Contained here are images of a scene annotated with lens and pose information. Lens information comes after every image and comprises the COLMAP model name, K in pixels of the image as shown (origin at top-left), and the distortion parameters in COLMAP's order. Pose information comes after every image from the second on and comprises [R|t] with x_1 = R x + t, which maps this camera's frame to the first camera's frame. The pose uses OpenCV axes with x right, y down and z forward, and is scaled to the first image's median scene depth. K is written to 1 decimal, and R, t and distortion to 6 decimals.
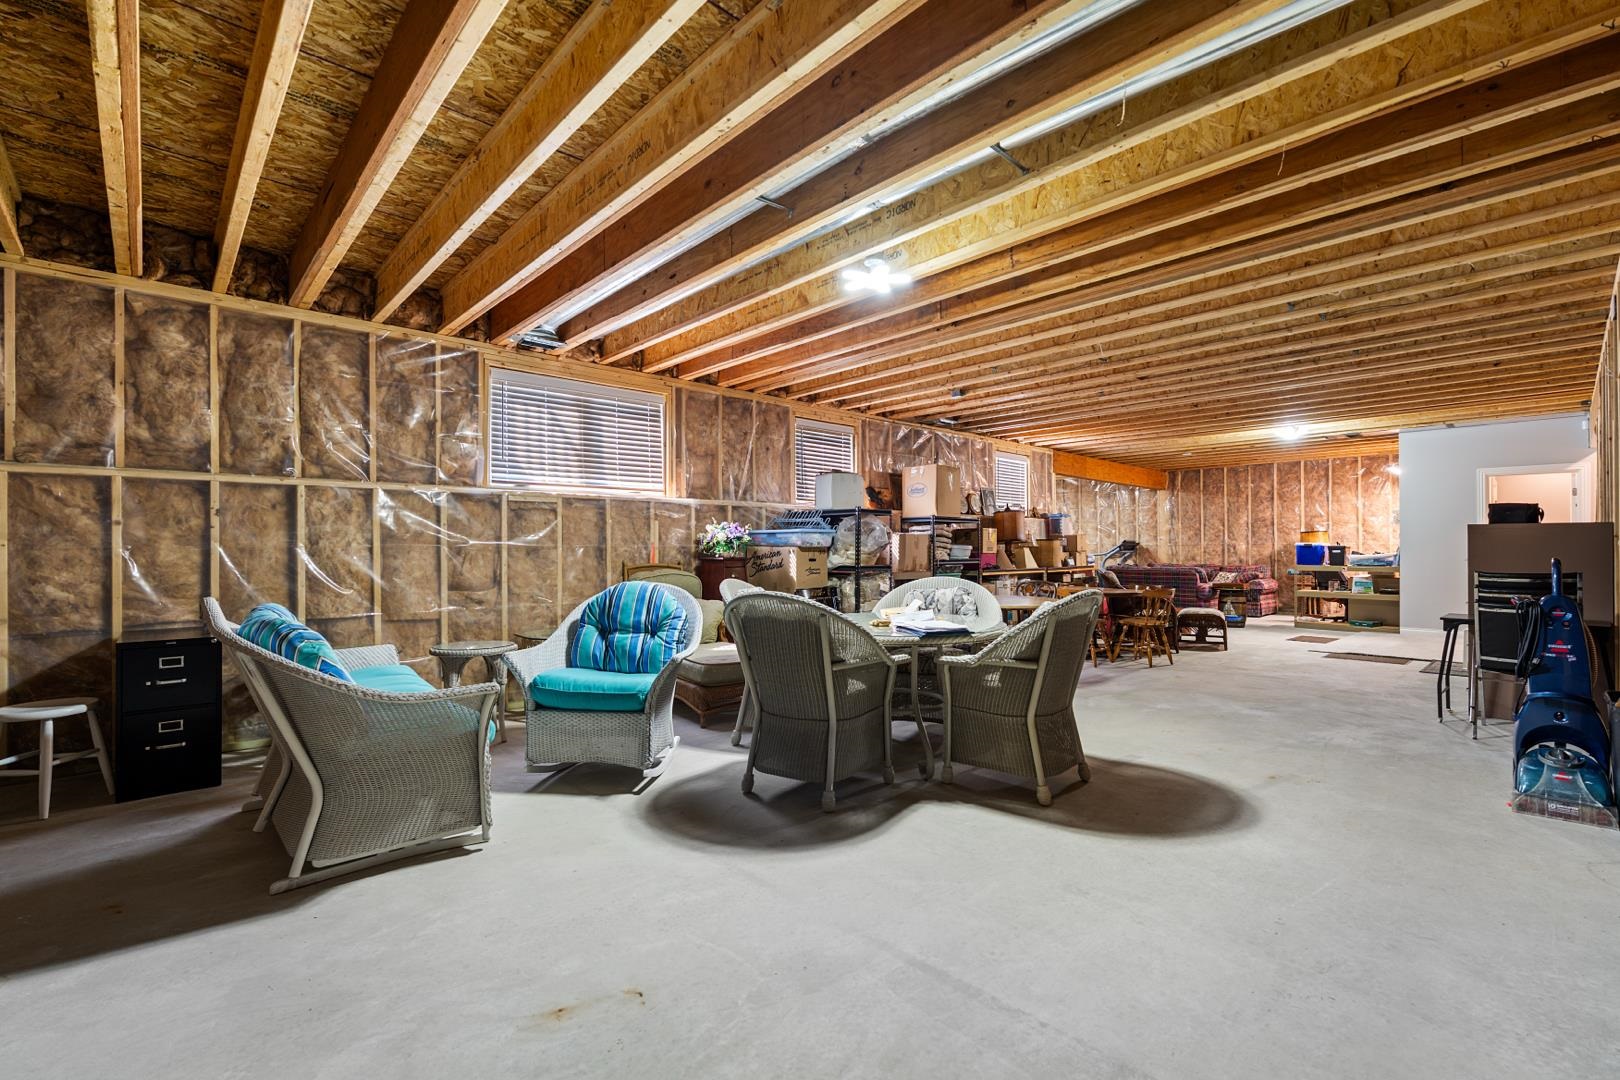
lens RADIAL K [[706.5, 0, 810.0], [0, 706.5, 540.0], [0, 0, 1]] dist [-0.001241, 0.000422]
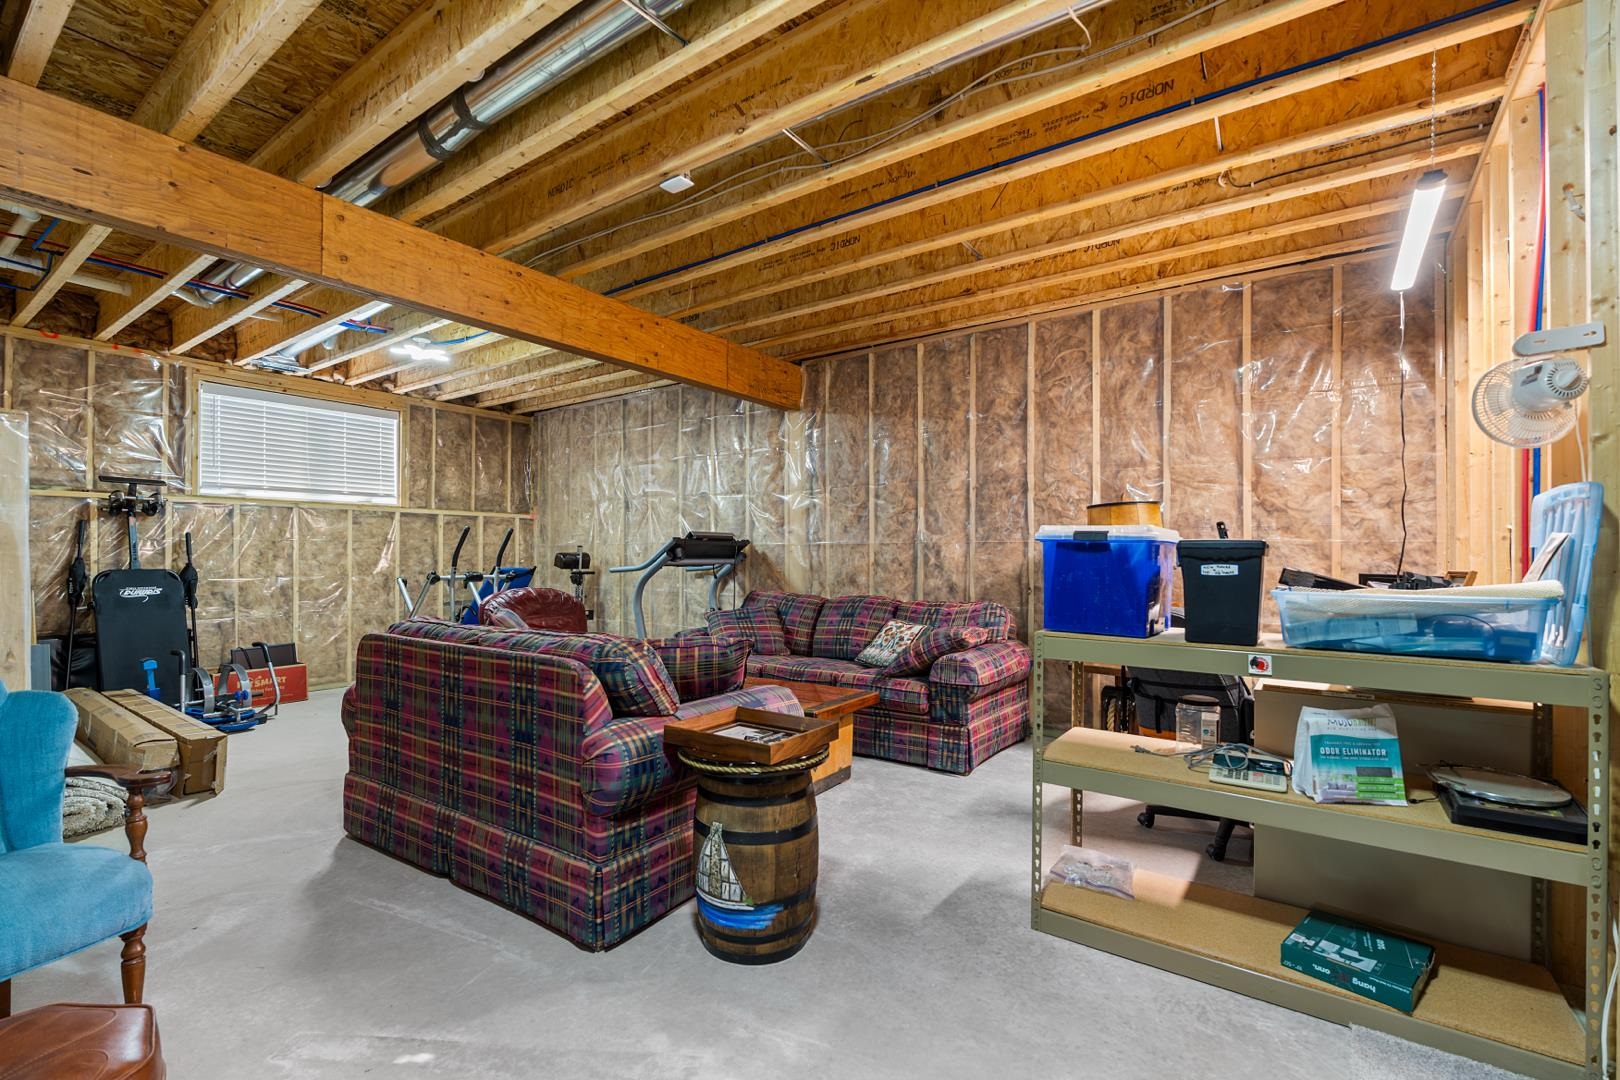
lens RADIAL K [[716.7, 0, 804.3], [0, 716.7, 548.0], [0, 0, 1]] dist [-0.000315, -0.000283]
pose [[0.981808, 0.007294, 0.189739, 0.490918], [-0.007951, 0.999965, 0.002702, 0.008426], [-0.189712, -0.004162, 0.981831, 0.681203]]
